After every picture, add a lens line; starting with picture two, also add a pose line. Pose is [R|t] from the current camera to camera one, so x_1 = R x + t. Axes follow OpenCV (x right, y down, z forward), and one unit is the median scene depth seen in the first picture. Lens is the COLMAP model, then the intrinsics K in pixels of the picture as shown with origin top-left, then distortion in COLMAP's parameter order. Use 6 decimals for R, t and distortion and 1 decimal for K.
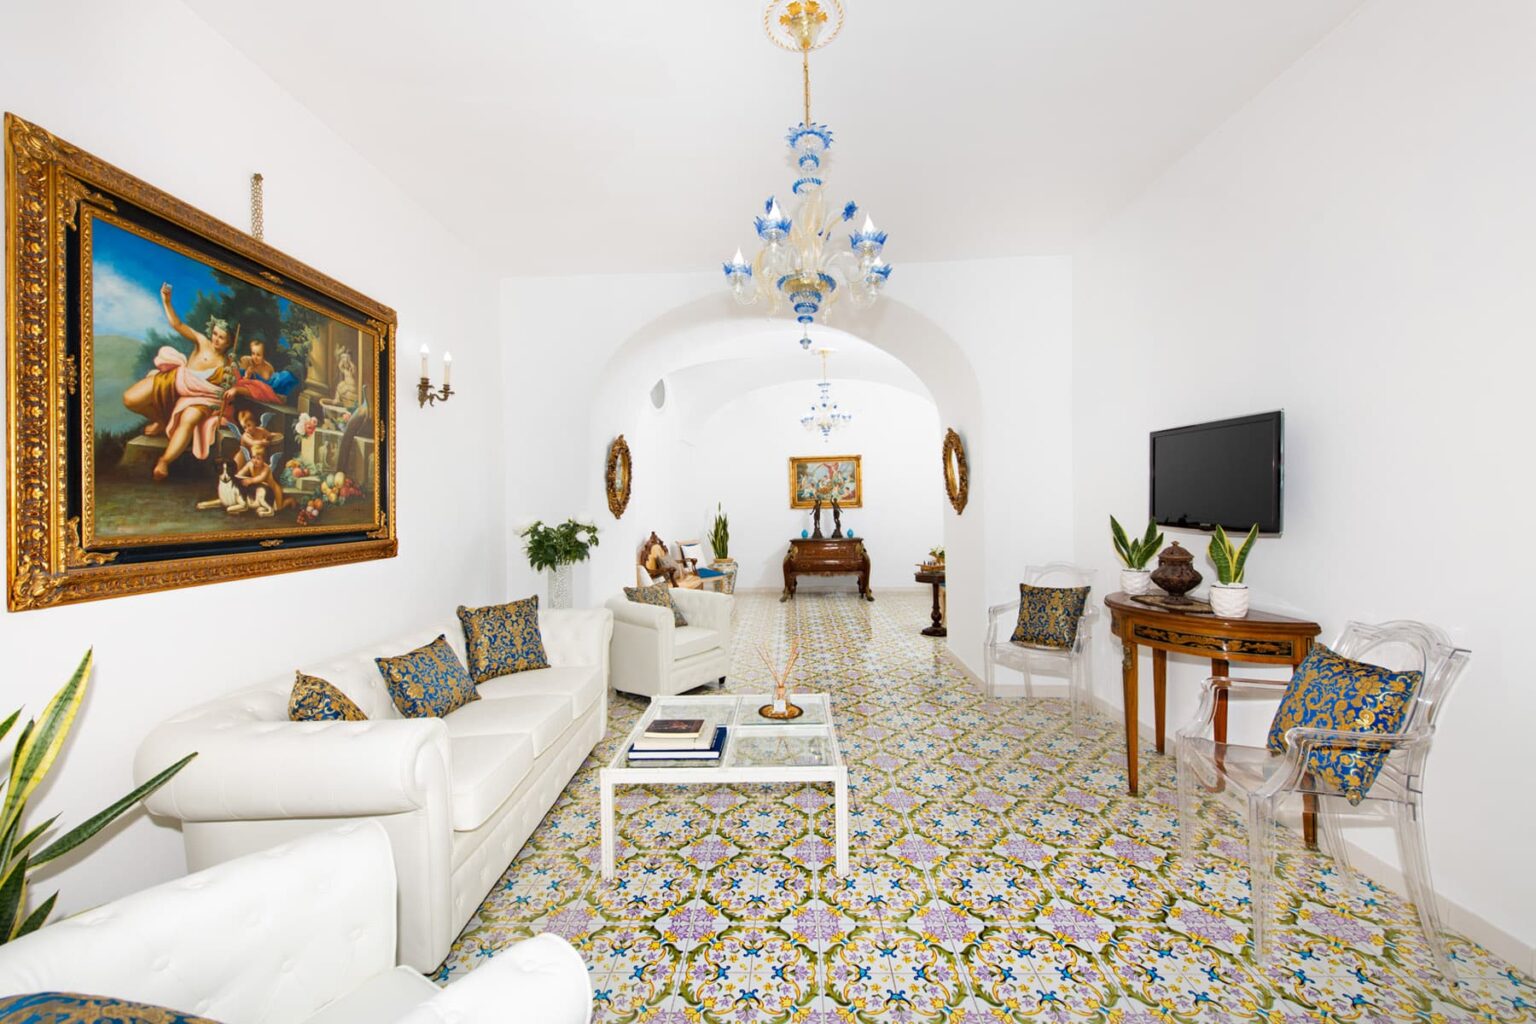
lens RADIAL K [[594.1, 0, 776.1], [0, 594.1, 509.6], [0, 0, 1]] dist [-0.001298, -0.000270]
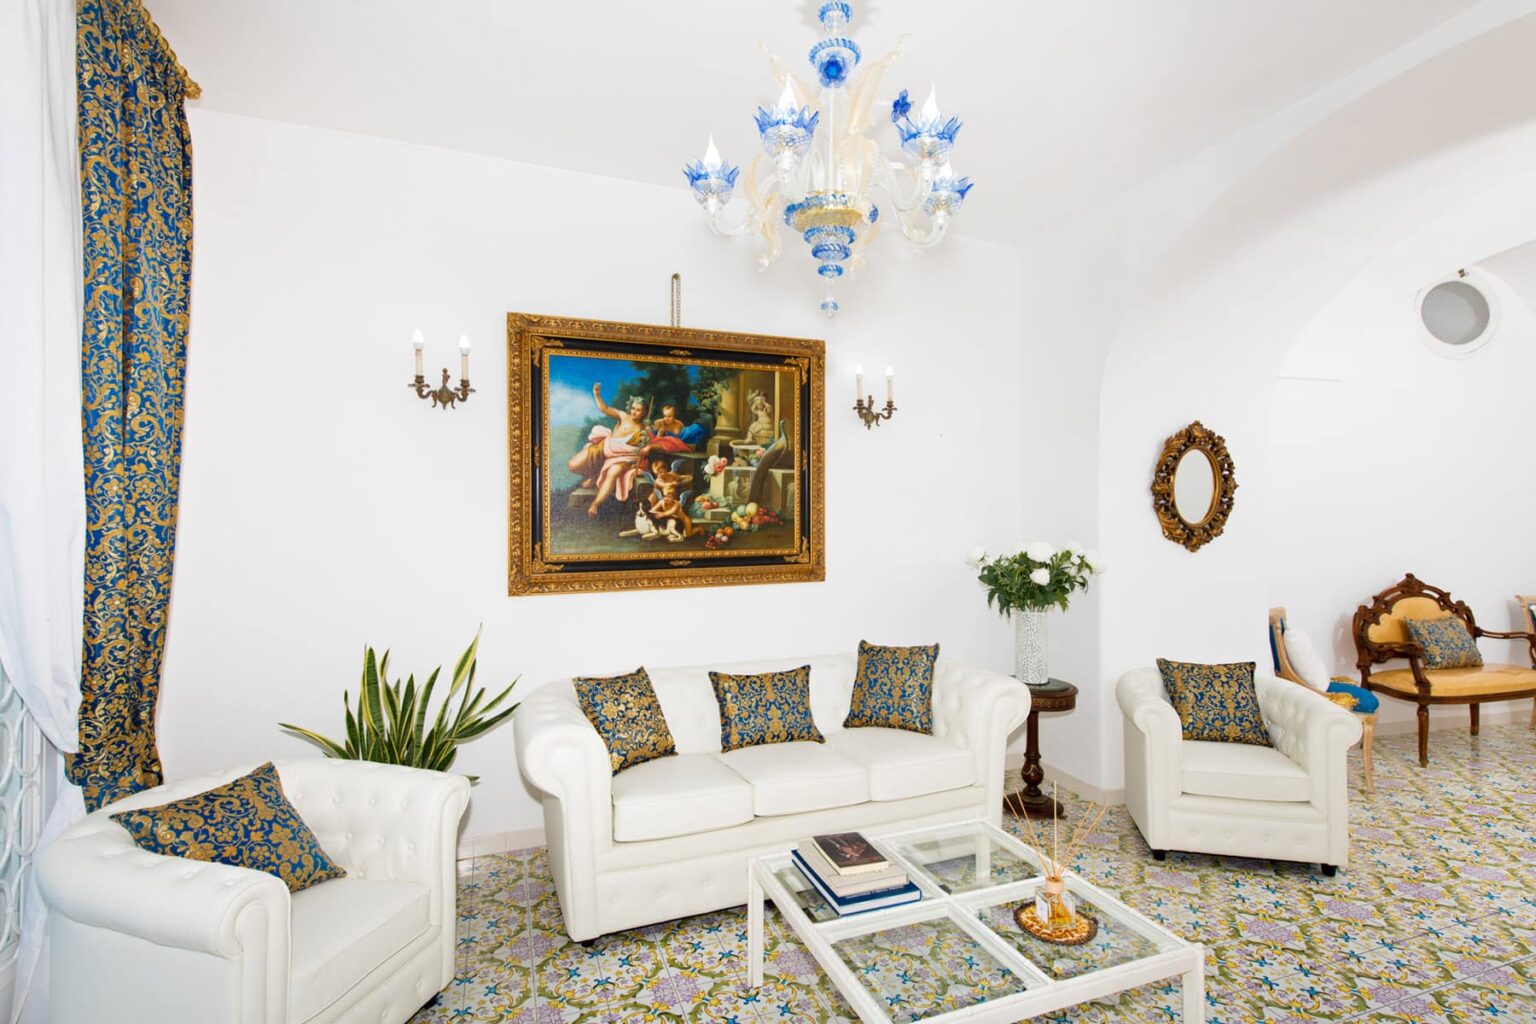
lens RADIAL K [[705.9, 0, 768.0], [0, 705.9, 512.0], [0, 0, 1]] dist [0.002875, 0.000140]
pose [[0.359086, 0.005657, -0.933287, 0.608915], [-0.006198, 0.999974, 0.003677, -0.057976], [0.933284, 0.004465, 0.359112, 0.625354]]
